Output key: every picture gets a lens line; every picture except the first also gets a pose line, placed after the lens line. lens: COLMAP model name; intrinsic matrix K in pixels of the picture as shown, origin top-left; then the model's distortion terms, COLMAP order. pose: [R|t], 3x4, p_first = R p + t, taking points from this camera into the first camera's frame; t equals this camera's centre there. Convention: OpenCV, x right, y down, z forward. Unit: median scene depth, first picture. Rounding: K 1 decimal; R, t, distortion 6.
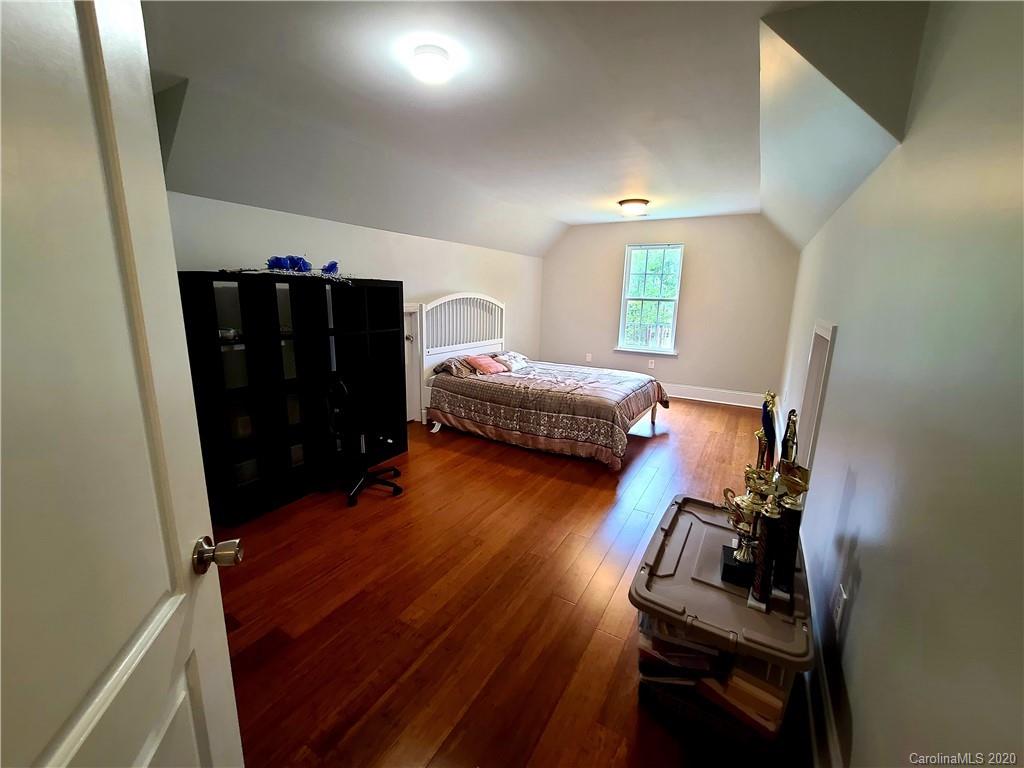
lens RADIAL K [[419.3, 0, 512.0], [0, 419.3, 384.0], [0, 0, 1]] dist [0.001390, -0.000538]
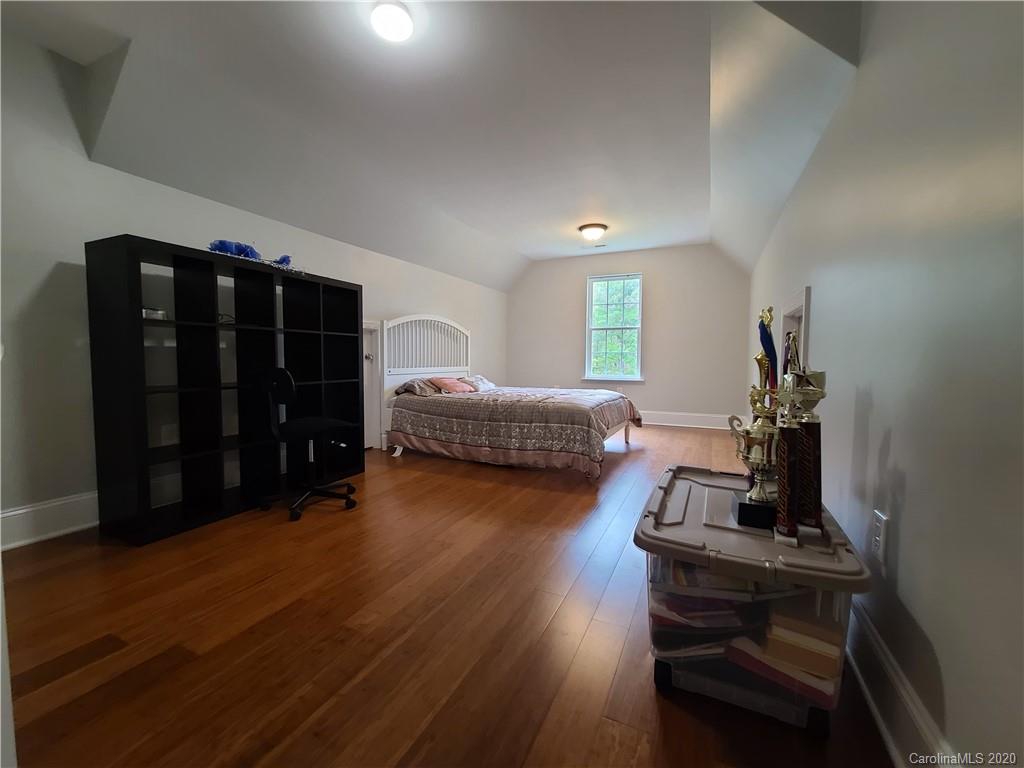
lens RADIAL K [[419.3, 0, 512.0], [0, 419.3, 384.0], [0, 0, 1]] dist [0.001390, -0.000538]
pose [[0.996197, -0.021602, 0.084411, -0.009268], [0.034167, 0.988037, -0.150383, 0.158626], [-0.080152, 0.152695, 0.985018, 0.086931]]
